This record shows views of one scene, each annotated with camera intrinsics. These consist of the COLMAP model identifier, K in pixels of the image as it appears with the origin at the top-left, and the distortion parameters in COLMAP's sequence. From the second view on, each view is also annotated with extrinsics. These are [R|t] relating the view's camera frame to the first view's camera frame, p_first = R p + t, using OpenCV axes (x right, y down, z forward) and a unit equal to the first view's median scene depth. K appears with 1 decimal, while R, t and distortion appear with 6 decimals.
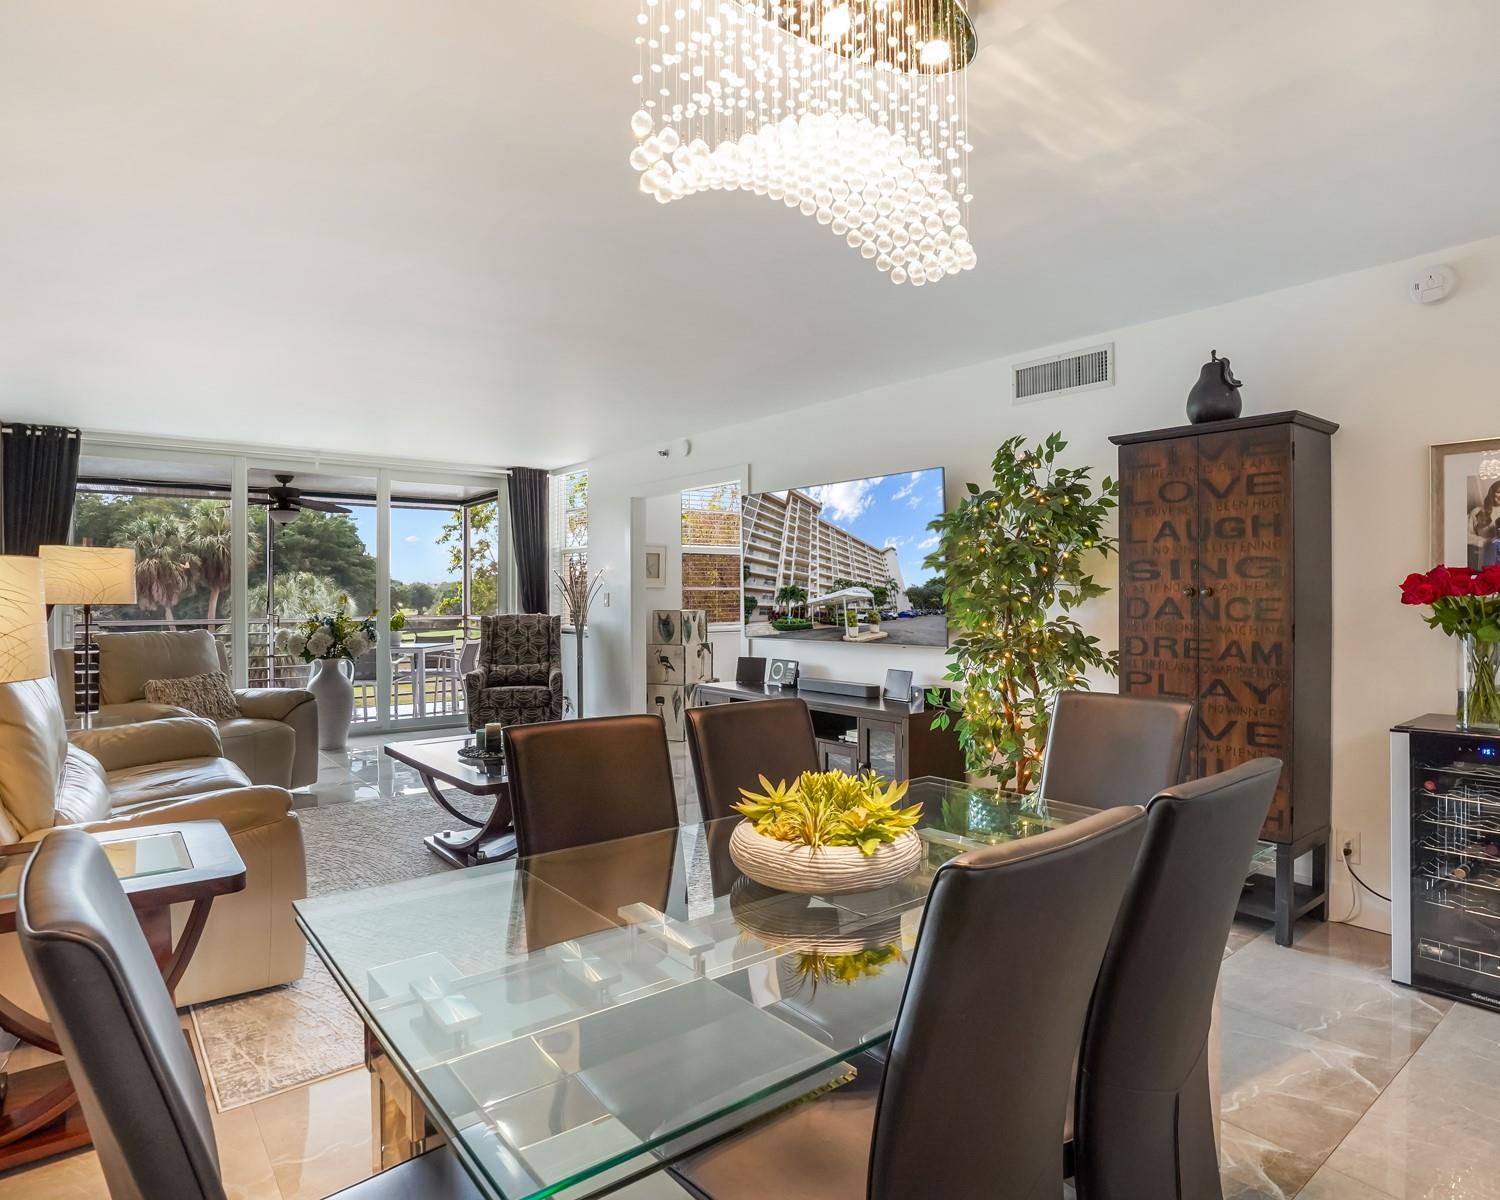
lens RADIAL K [[874.6, 0, 746.0], [0, 874.6, 607.4], [0, 0, 1]] dist [-0.048041, 0.004944]
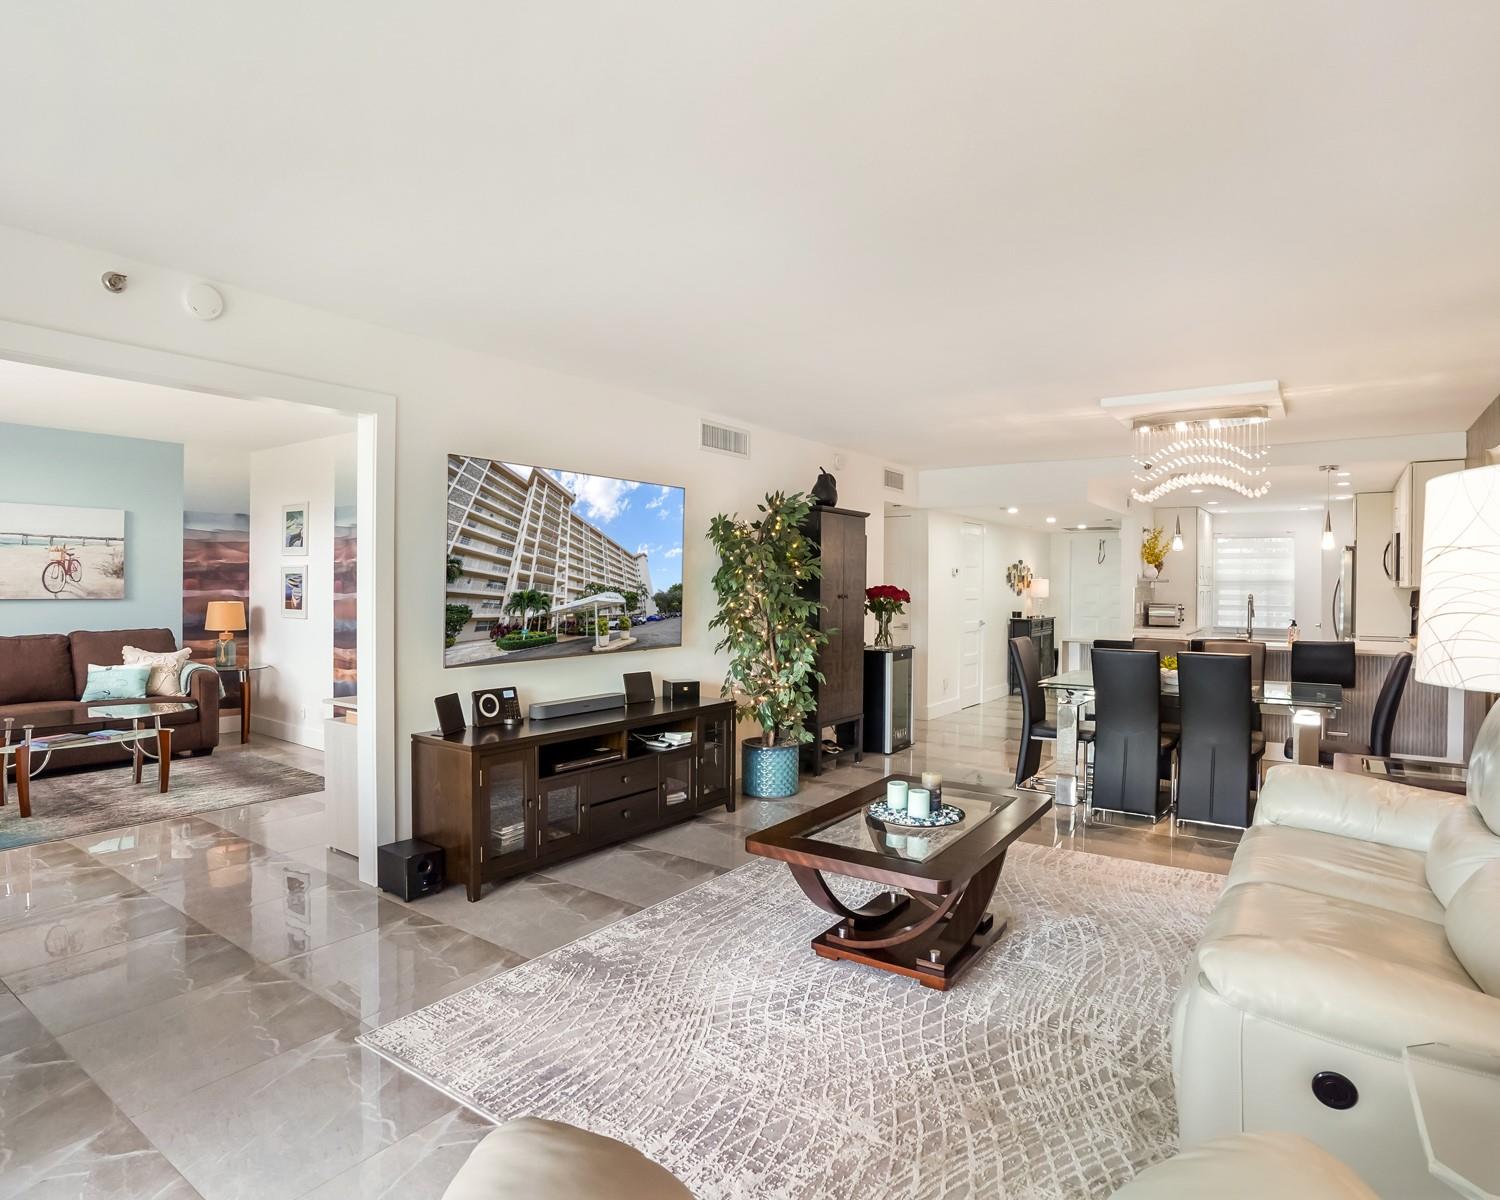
lens RADIAL K [[848.2, 0, 740.6], [0, 848.2, 589.2], [0, 0, 1]] dist [-0.072656, 0.027782]
pose [[-0.257151, 0.009702, 0.966322, -0.702369], [0.020508, 0.999779, -0.004580, -0.017434], [-0.966154, 0.018639, -0.257293, 0.980141]]
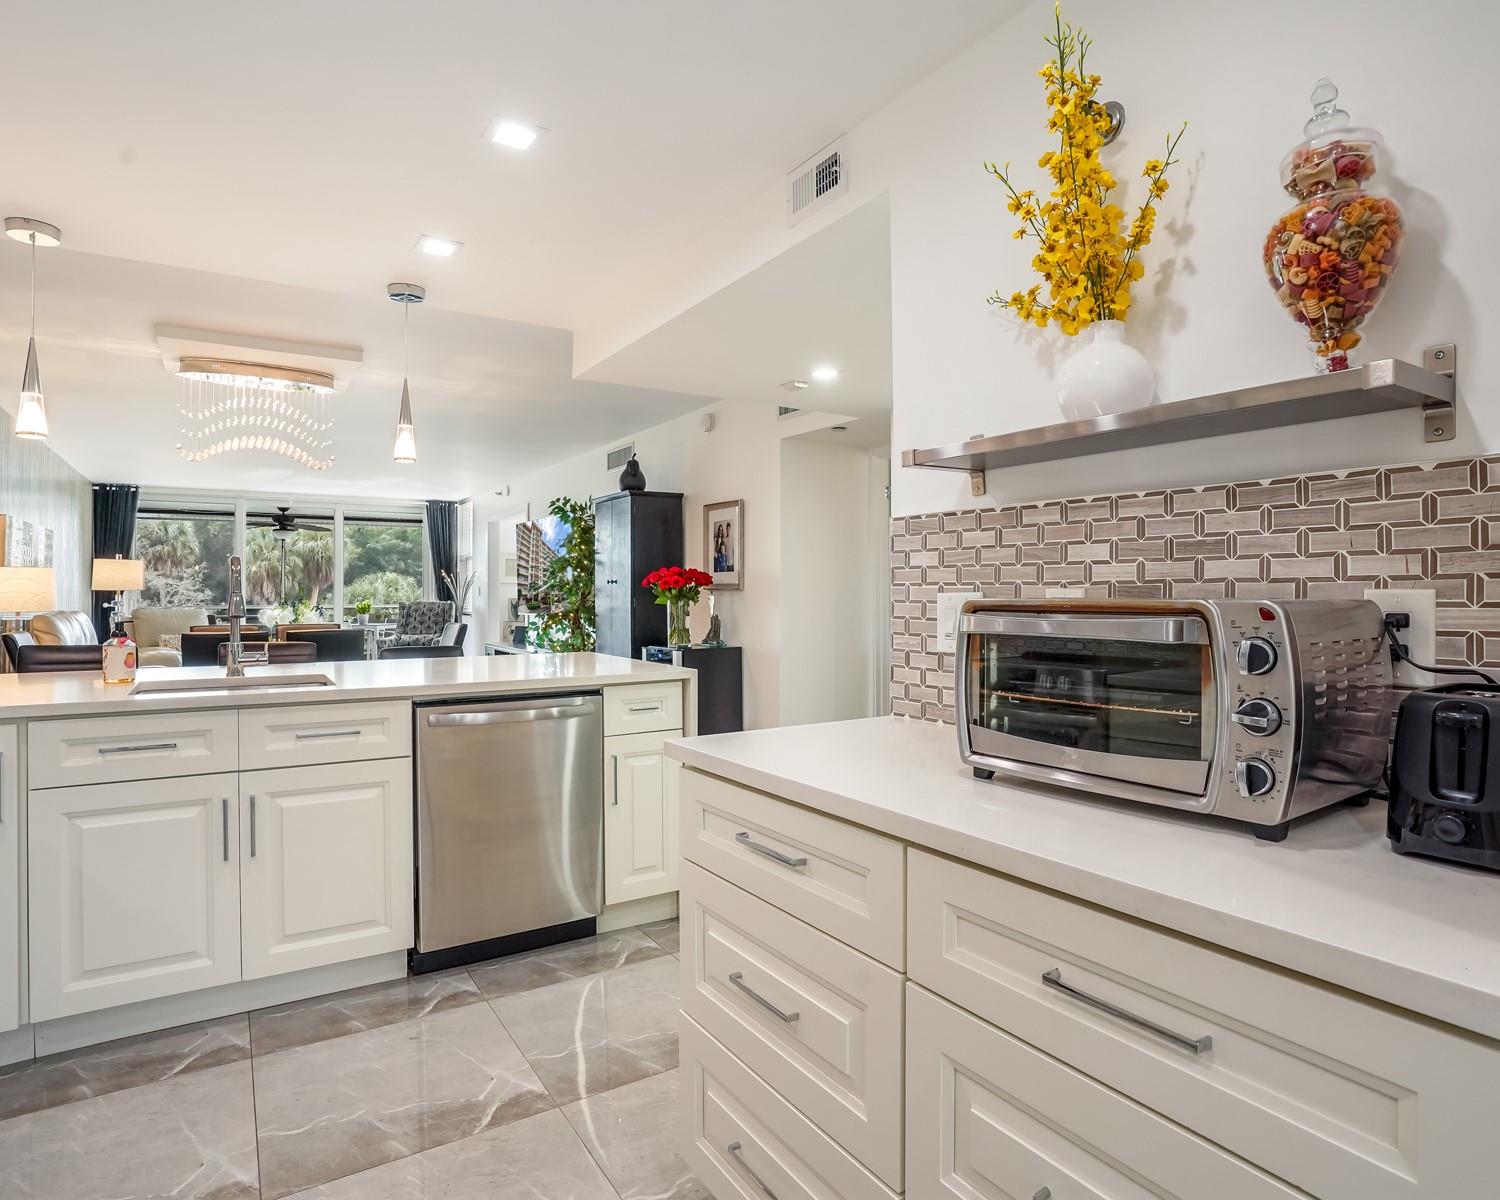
lens RADIAL K [[848.2, 0, 750.5], [0, 848.2, 590.6], [0, 0, 1]] dist [-0.072656, 0.027782]
pose [[0.995439, 0.000033, -0.095398, 0.577050], [-0.001780, 0.999832, -0.018228, 0.020046], [0.095381, 0.018314, 0.995272, -0.487632]]
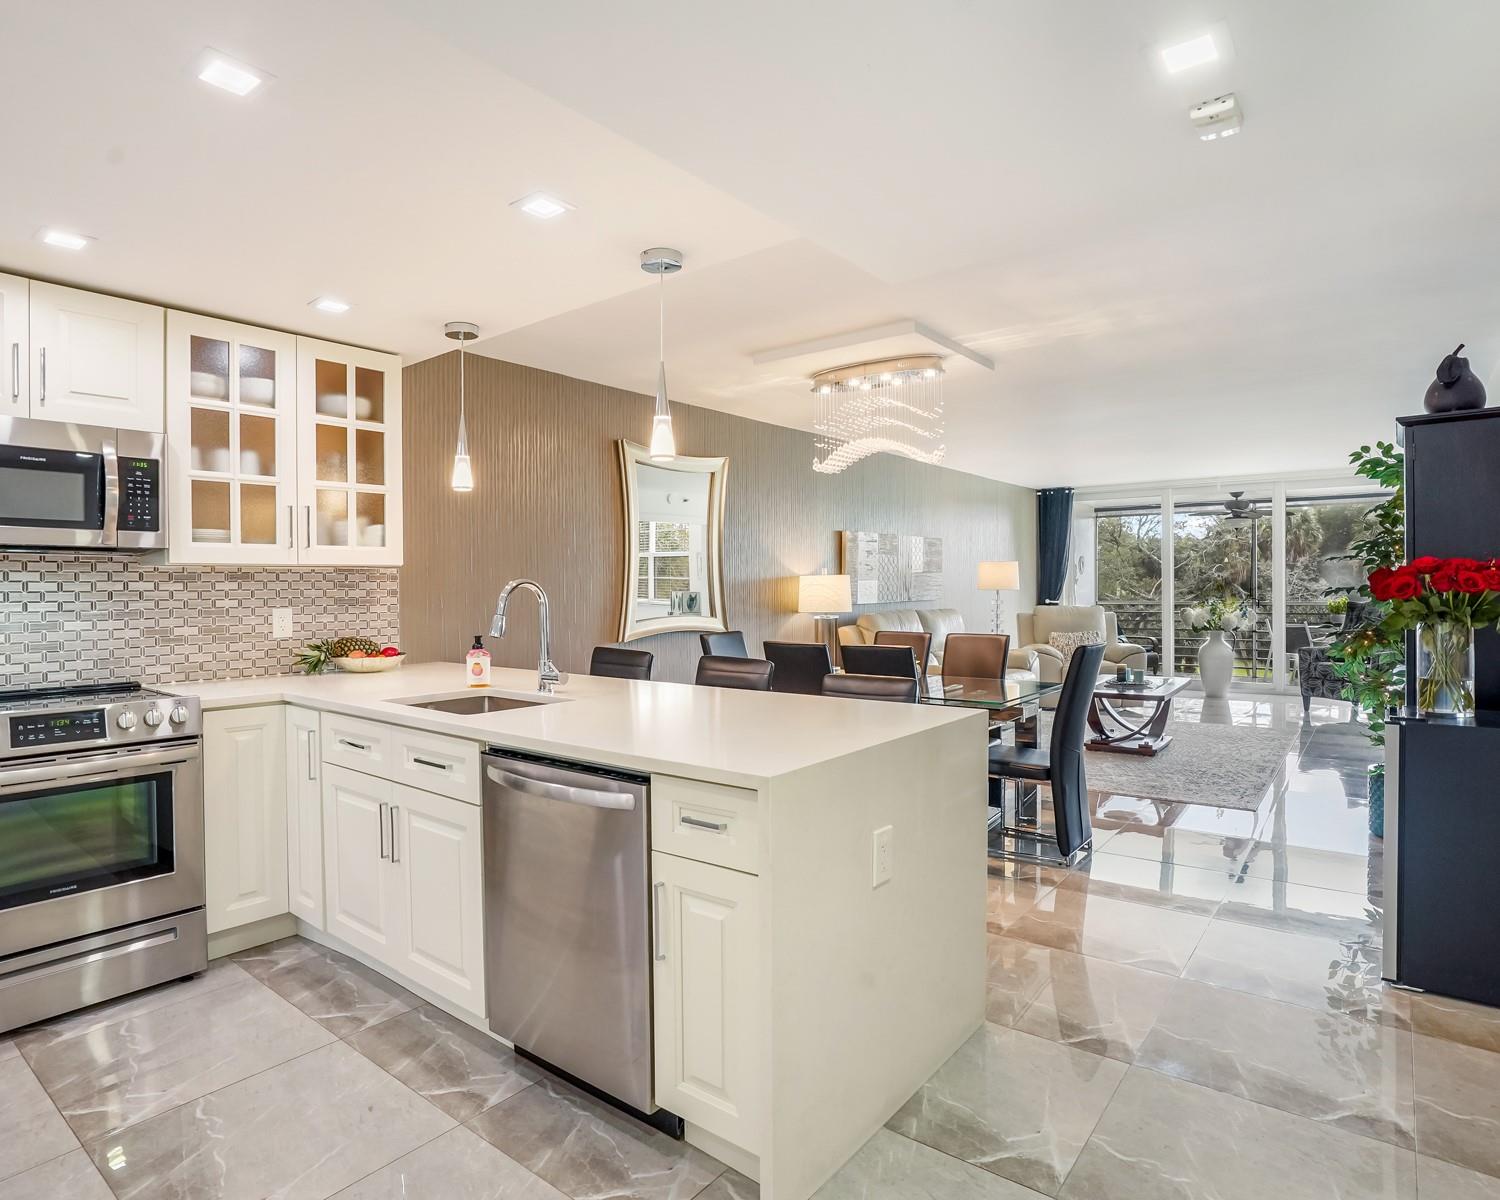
lens RADIAL K [[848.2, 0, 749.1], [0, 848.2, 595.9], [0, 0, 1]] dist [-0.072656, 0.027782]
pose [[0.233452, 0.011087, -0.972305, 0.768079], [-0.006330, 0.999931, 0.009882, -0.003595], [0.972348, 0.003847, 0.233506, -0.027100]]
